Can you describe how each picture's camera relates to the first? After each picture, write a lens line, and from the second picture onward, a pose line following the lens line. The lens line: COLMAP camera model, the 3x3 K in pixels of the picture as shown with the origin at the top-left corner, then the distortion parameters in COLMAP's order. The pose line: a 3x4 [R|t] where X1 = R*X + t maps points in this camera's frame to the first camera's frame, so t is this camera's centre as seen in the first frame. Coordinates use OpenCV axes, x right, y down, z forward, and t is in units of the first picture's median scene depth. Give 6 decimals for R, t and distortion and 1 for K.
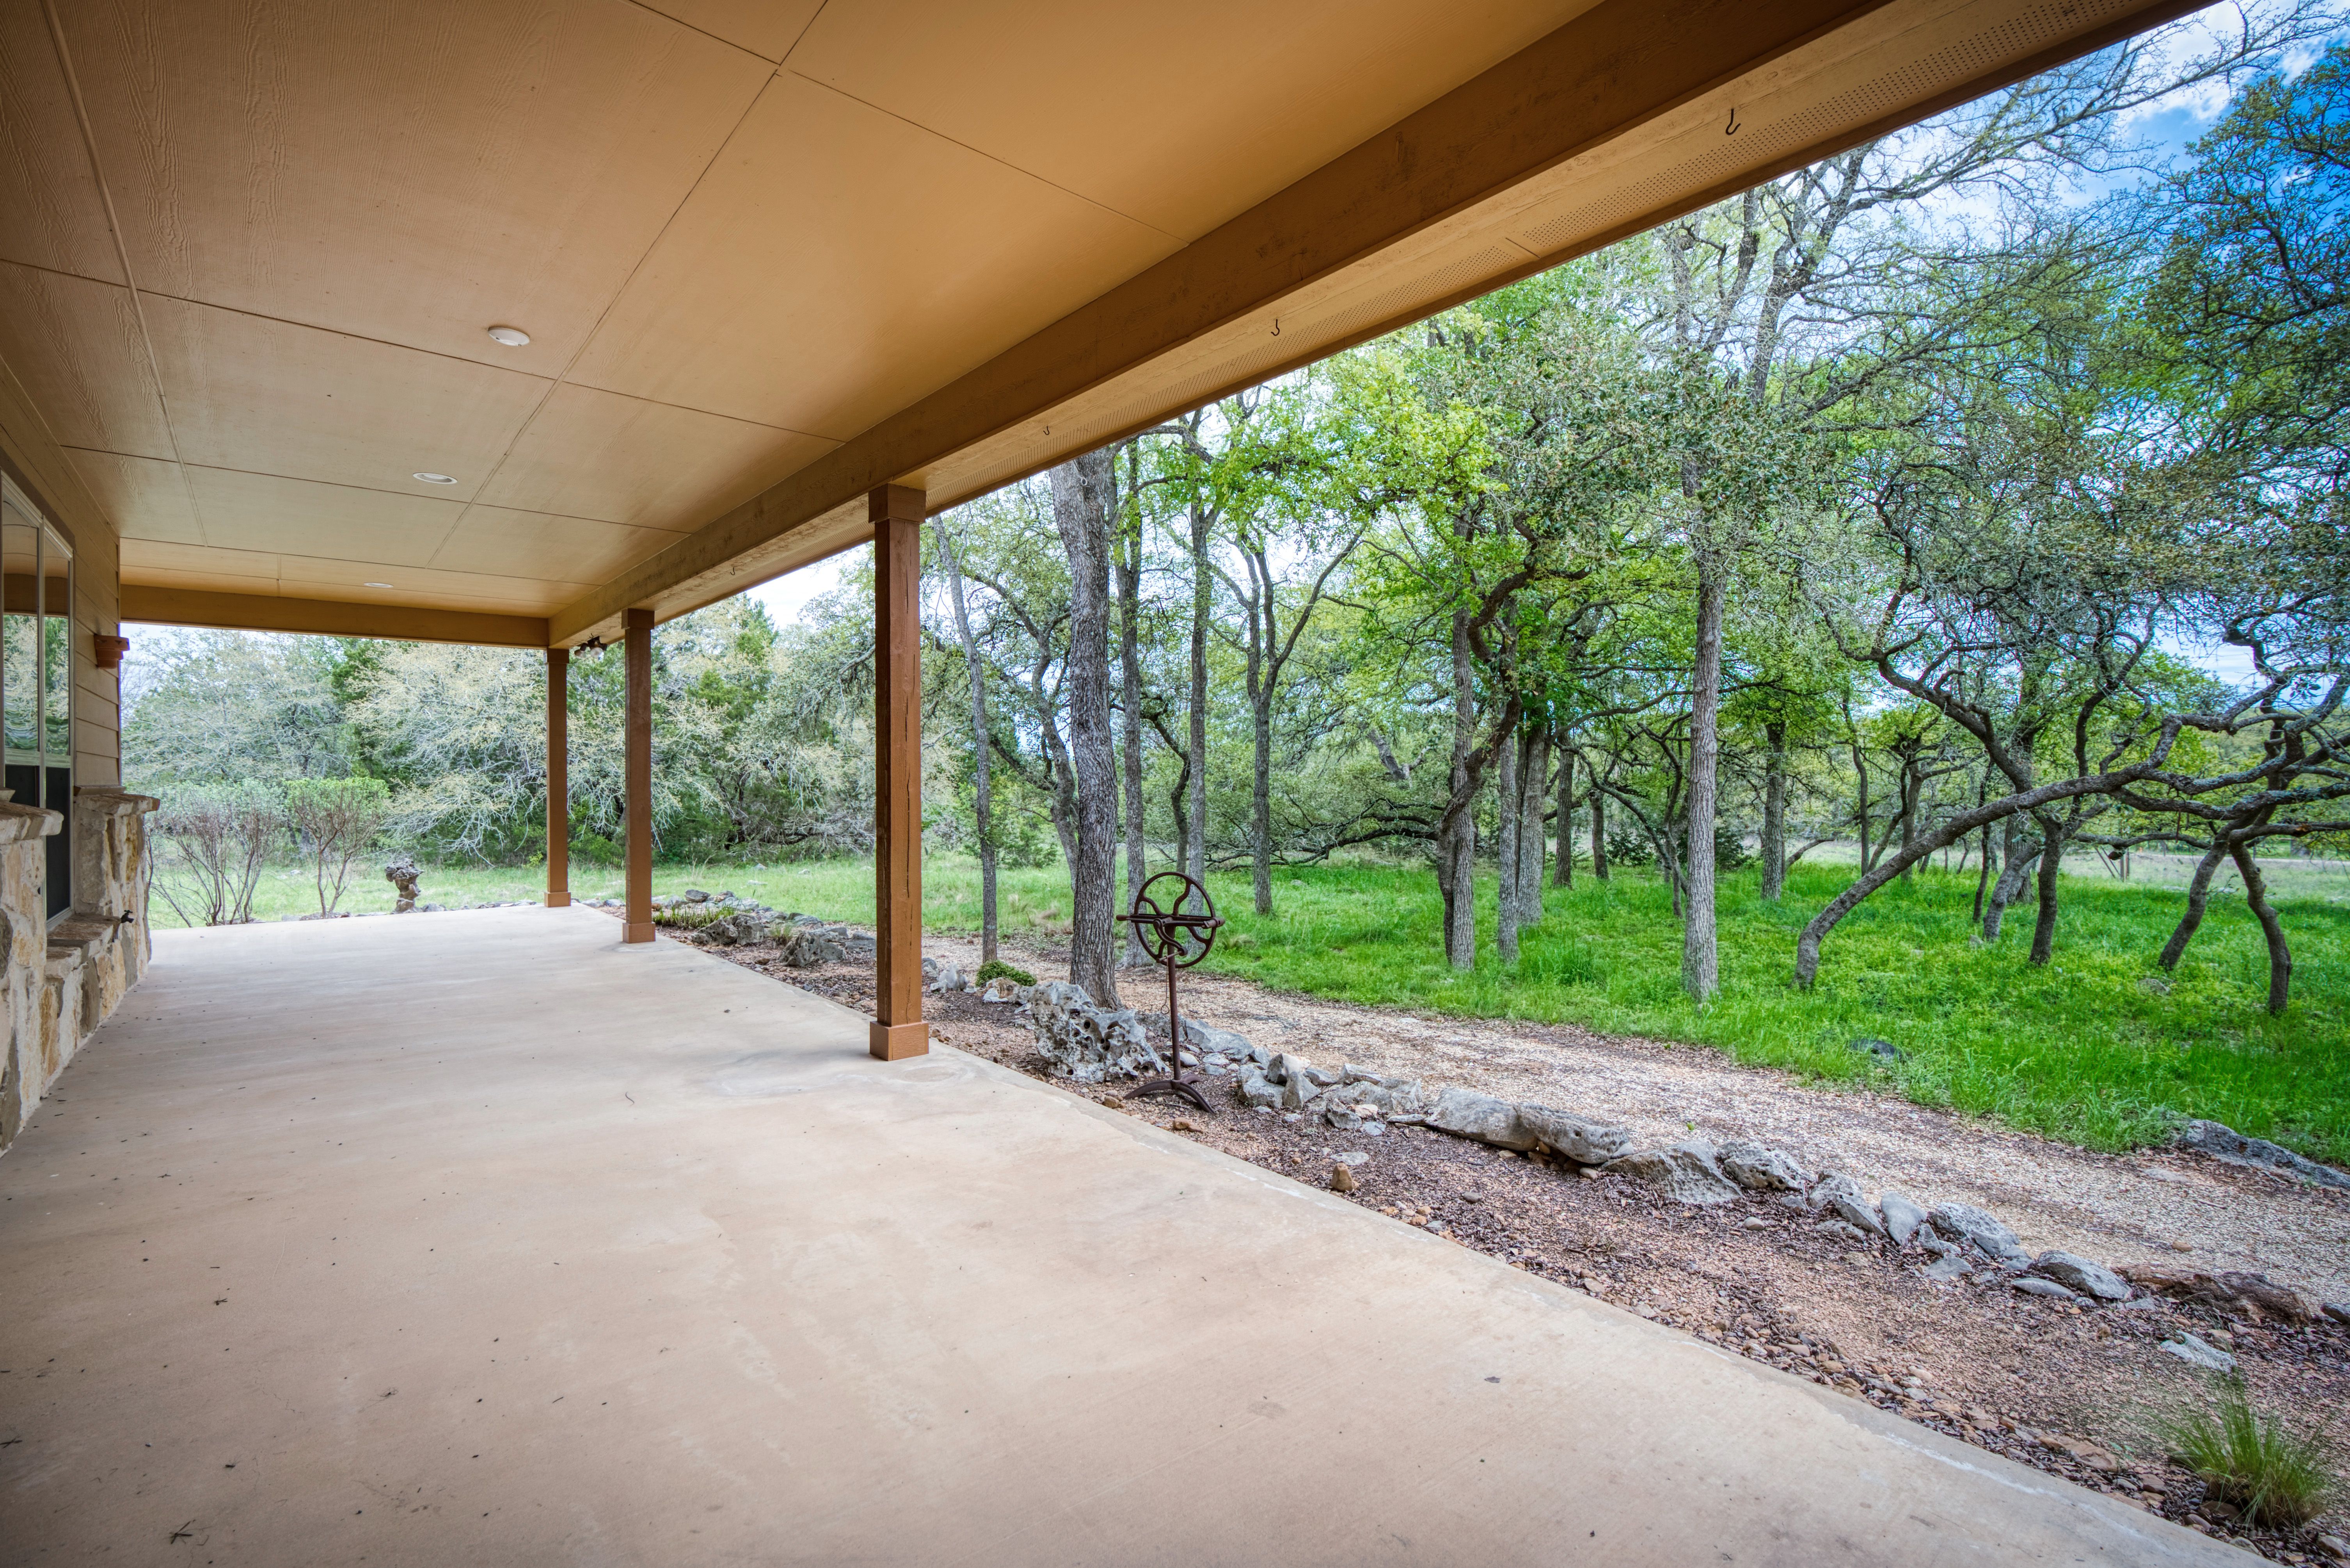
lens RADIAL K [[1063.3, 0, 1176.4], [0, 1063.3, 782.2], [0, 0, 1]] dist [0.000397, 0.000245]
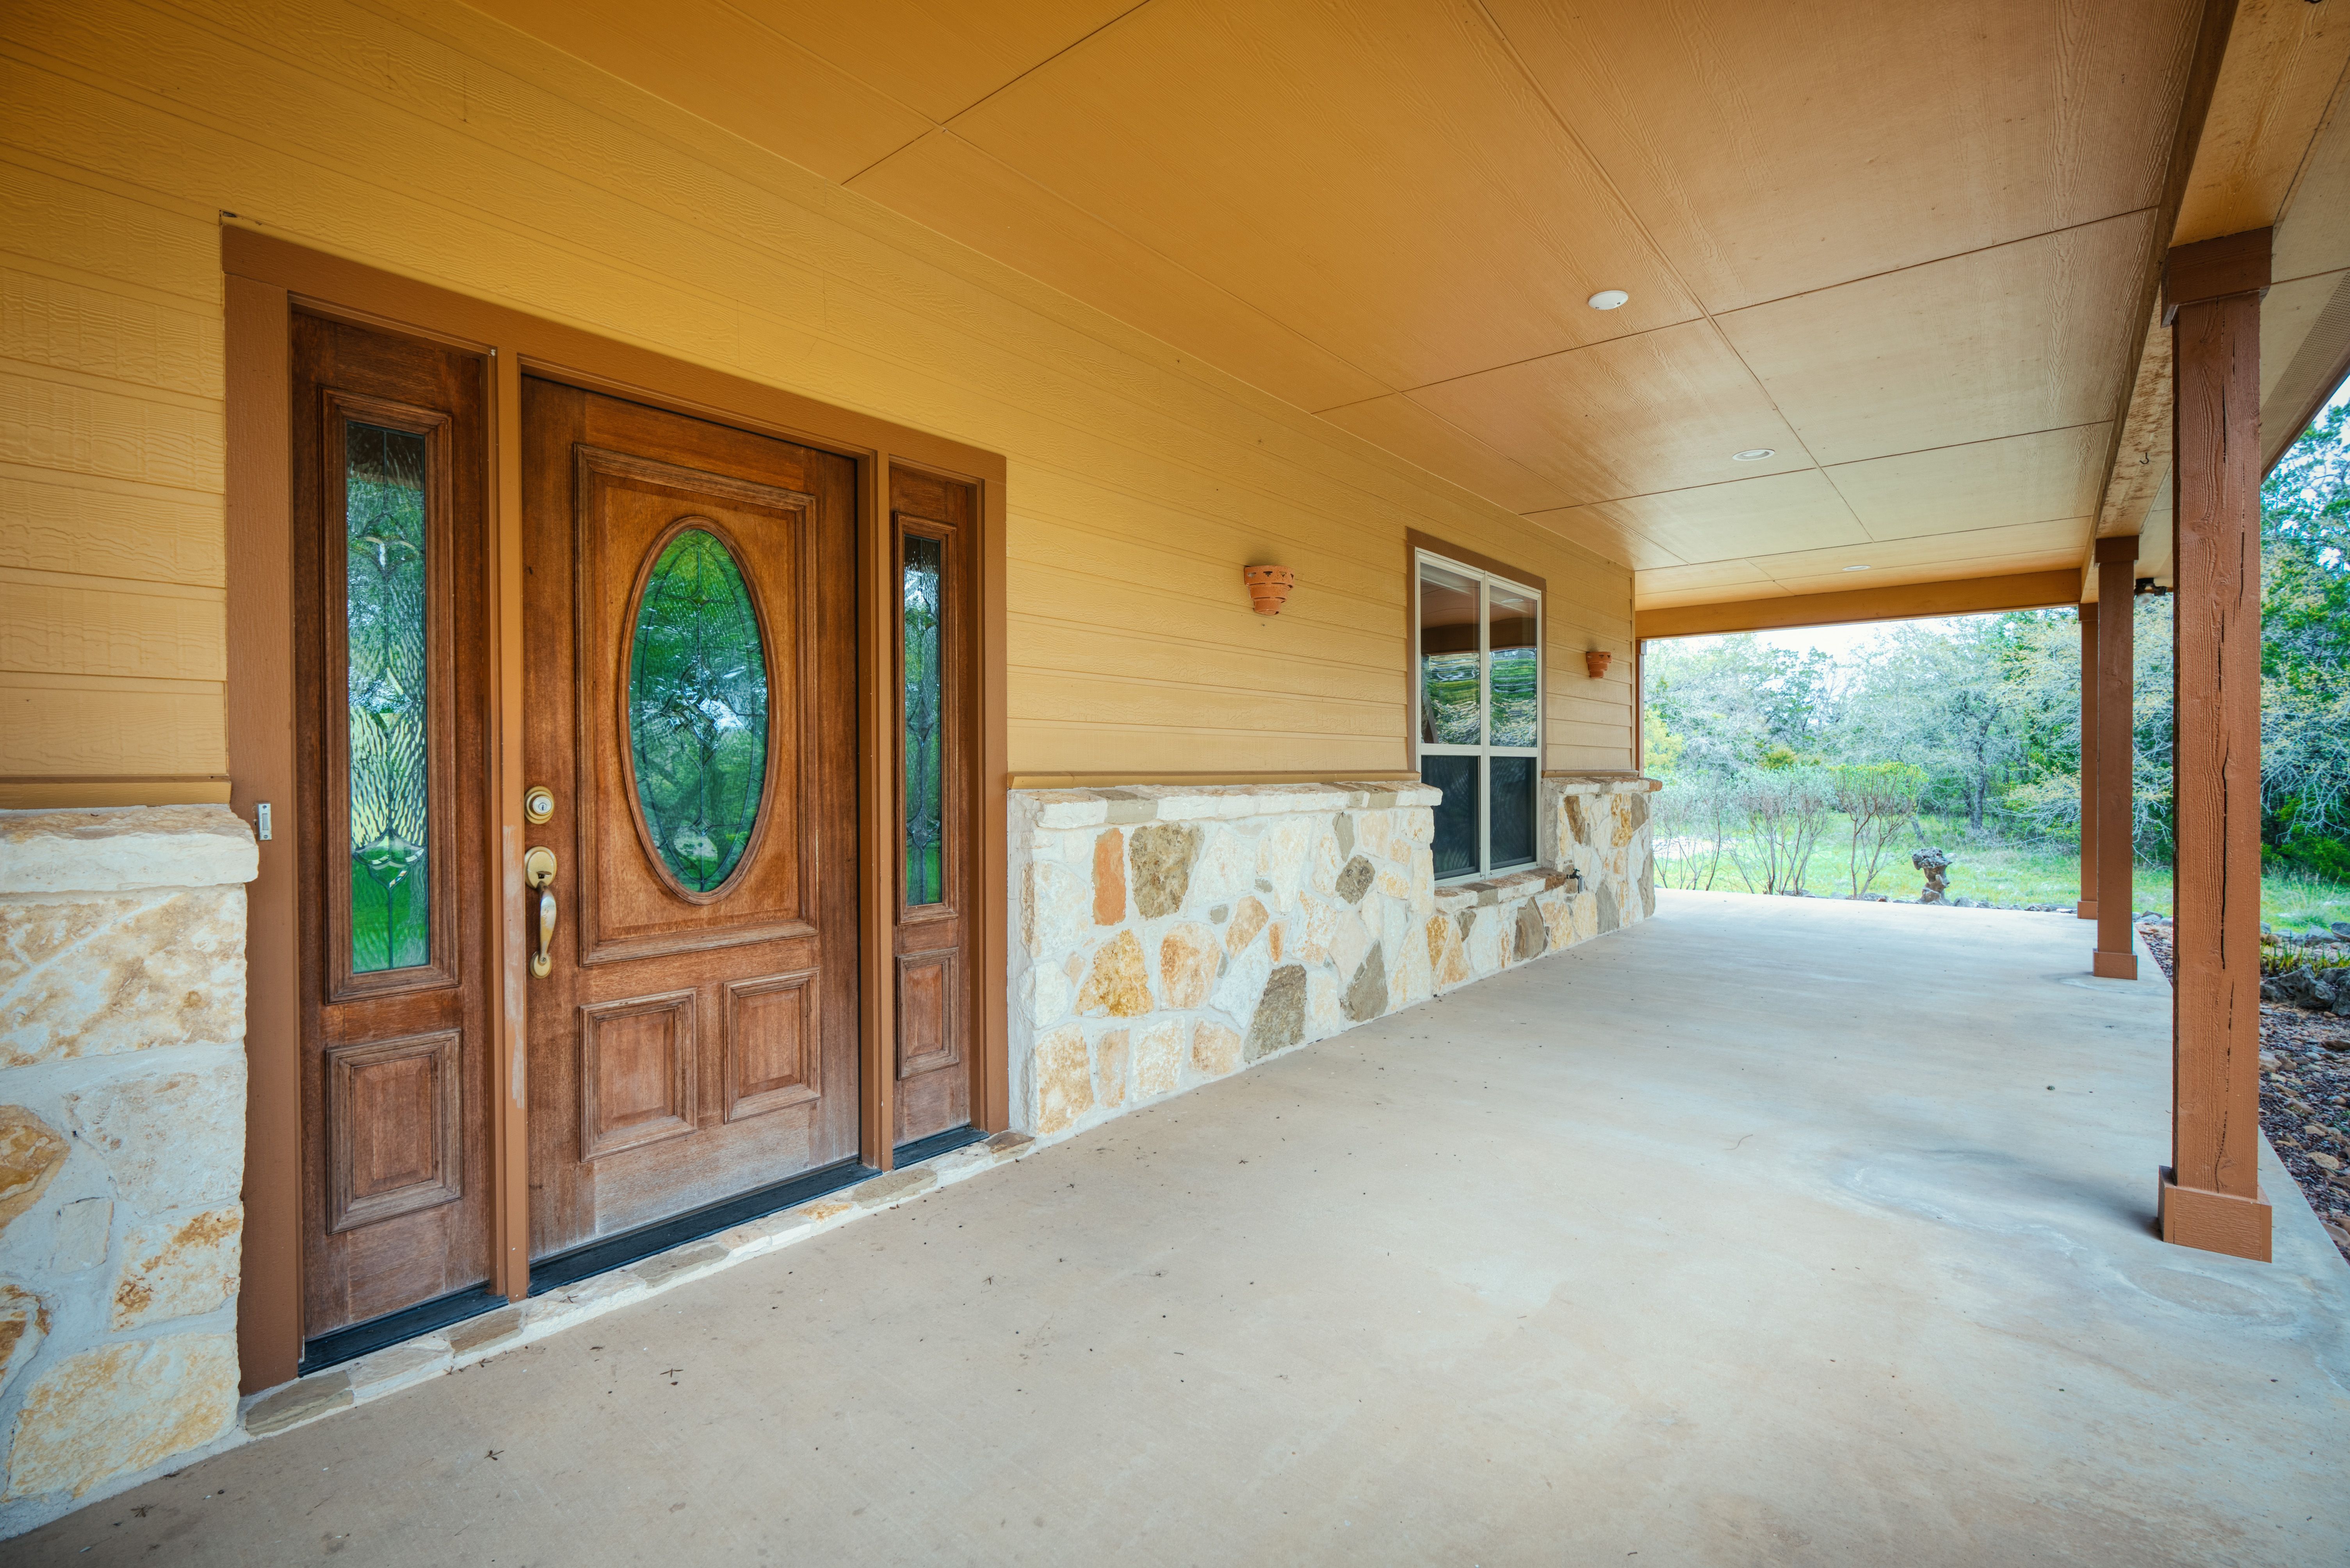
lens RADIAL K [[1063.3, 0, 1179.3], [0, 1063.3, 776.4], [0, 0, 1]] dist [0.000397, 0.000245]
pose [[0.187451, 0.005310, -0.982260, 0.150710], [0.001971, 0.999981, 0.005781, 0.002546], [0.982272, -0.003020, 0.187437, 0.275374]]
